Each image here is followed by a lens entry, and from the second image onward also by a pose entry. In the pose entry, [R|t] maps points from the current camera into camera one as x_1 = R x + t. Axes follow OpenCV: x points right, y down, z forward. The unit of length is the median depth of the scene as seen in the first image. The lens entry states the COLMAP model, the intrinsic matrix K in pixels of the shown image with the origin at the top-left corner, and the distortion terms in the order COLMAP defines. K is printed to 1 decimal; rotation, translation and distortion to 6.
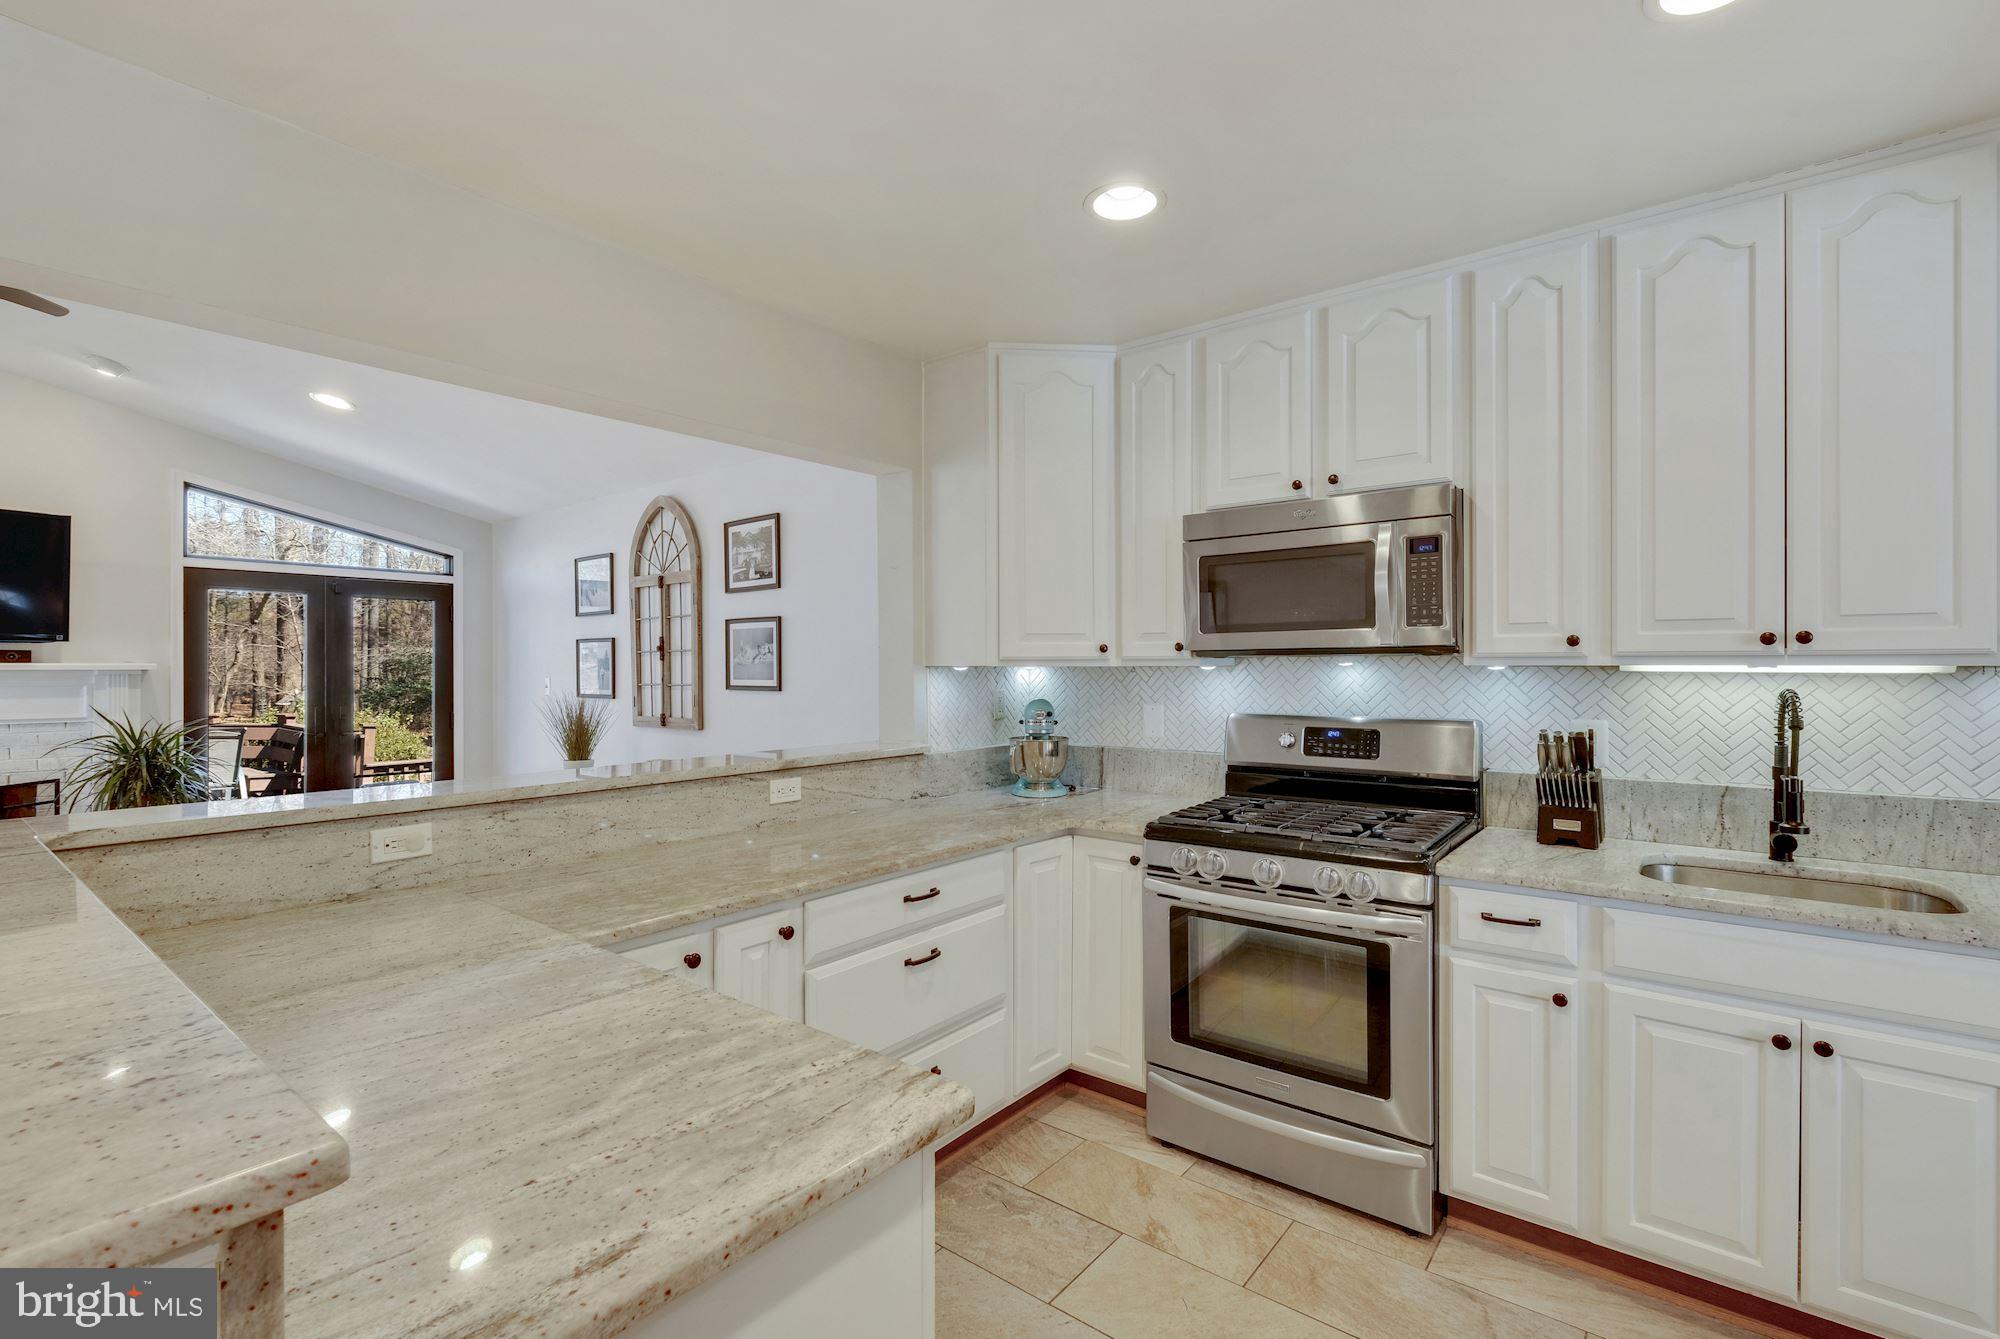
lens RADIAL K [[900.6, 0, 1007.6], [0, 900.6, 665.2], [0, 0, 1]] dist [-0.004835, -0.000140]
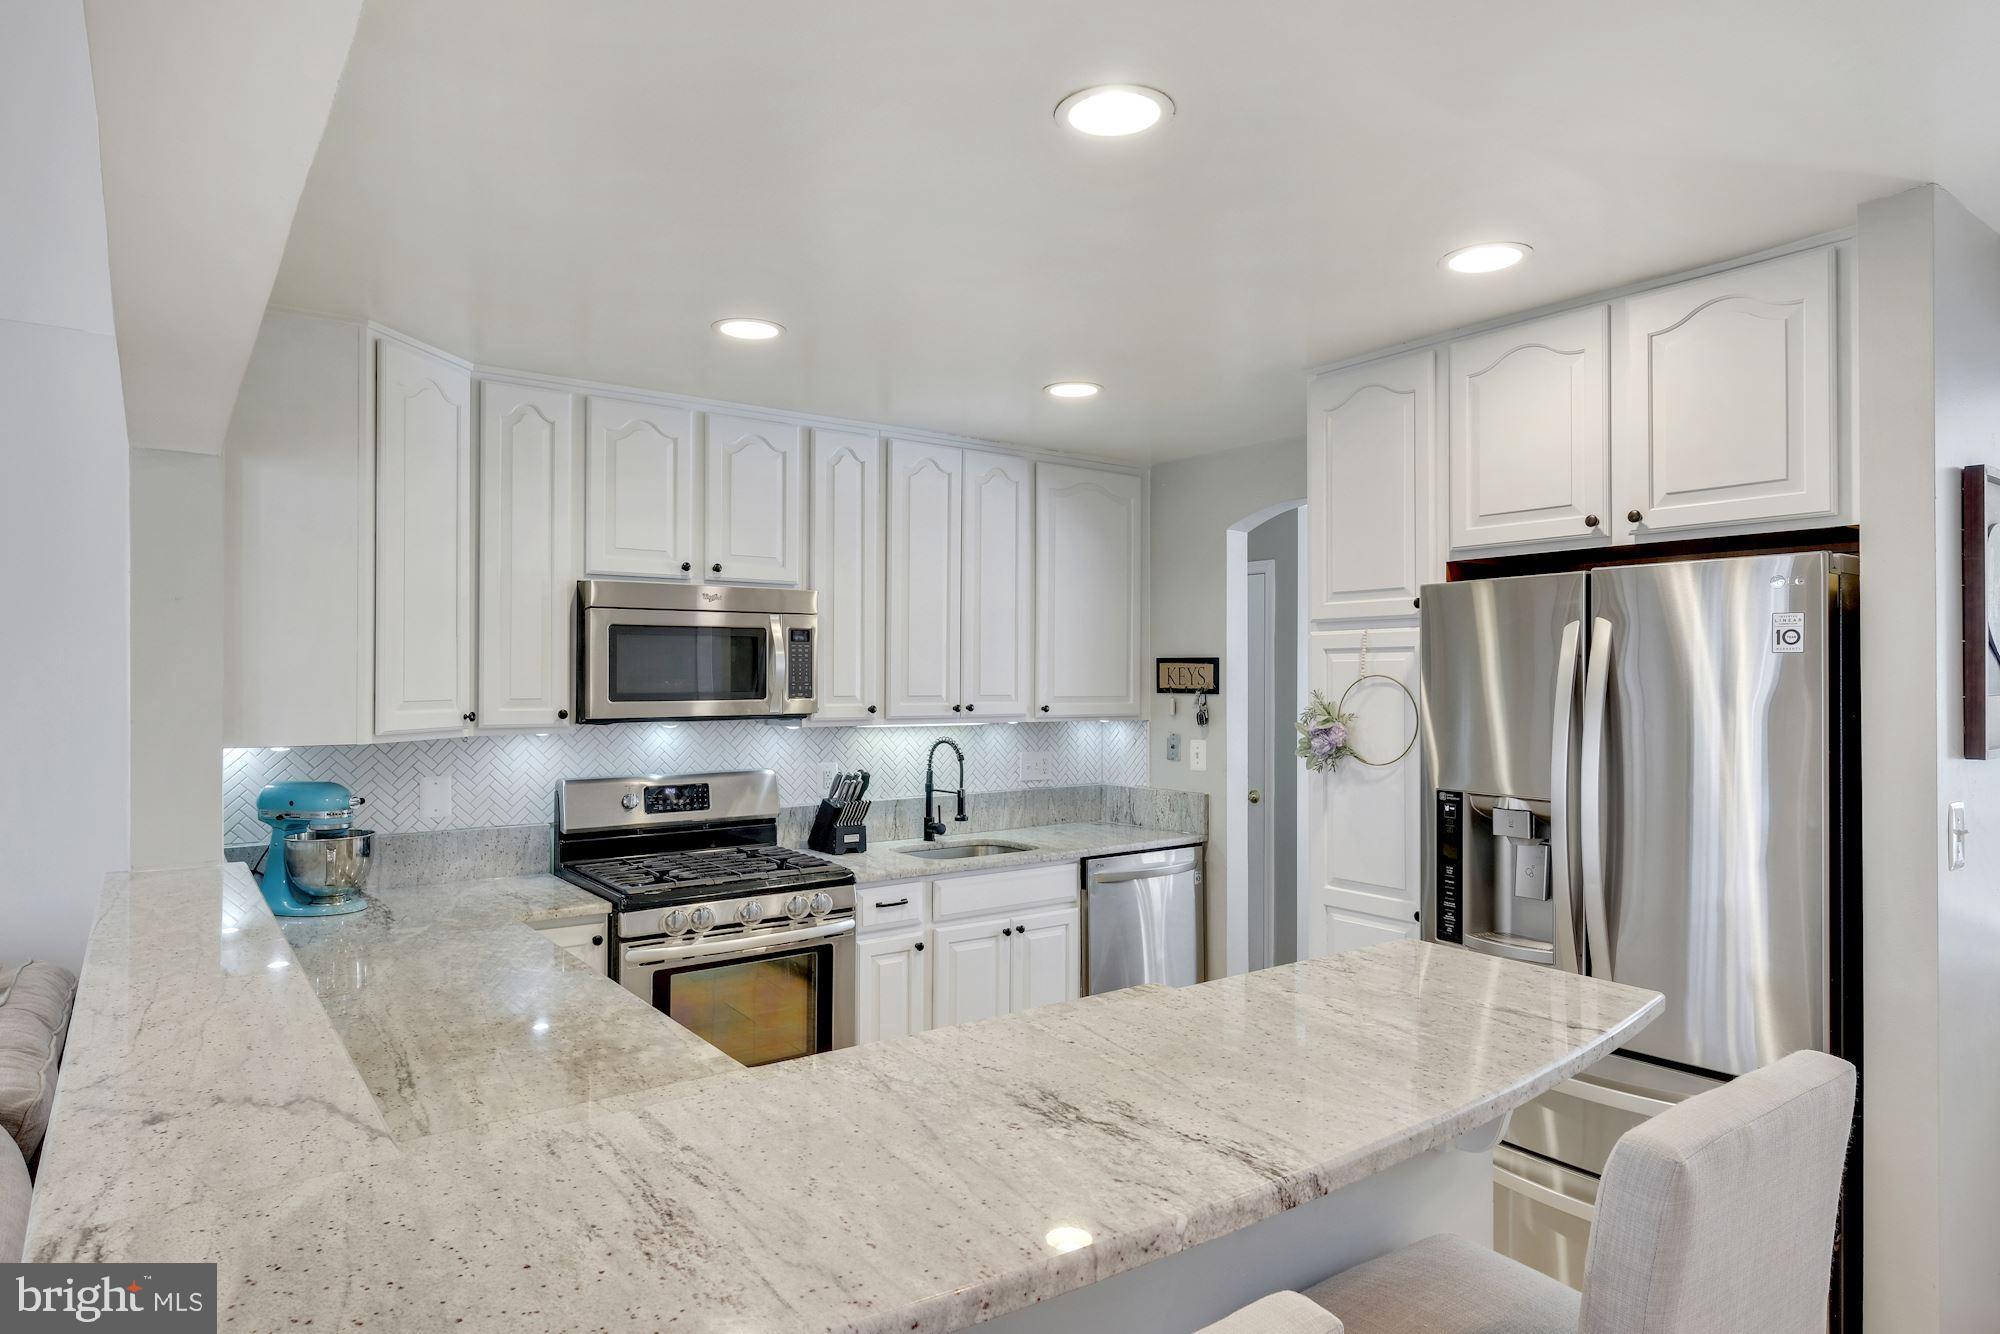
lens RADIAL K [[1158.3, 0, 1007.2], [0, 1158.3, 673.2], [0, 0, 1]] dist [0.010838, -0.002260]
pose [[0.261670, 0.007538, 0.965128, -0.918583], [-0.003135, 0.999971, -0.006960, -0.059958], [-0.965152, -0.001205, 0.261686, 0.244155]]
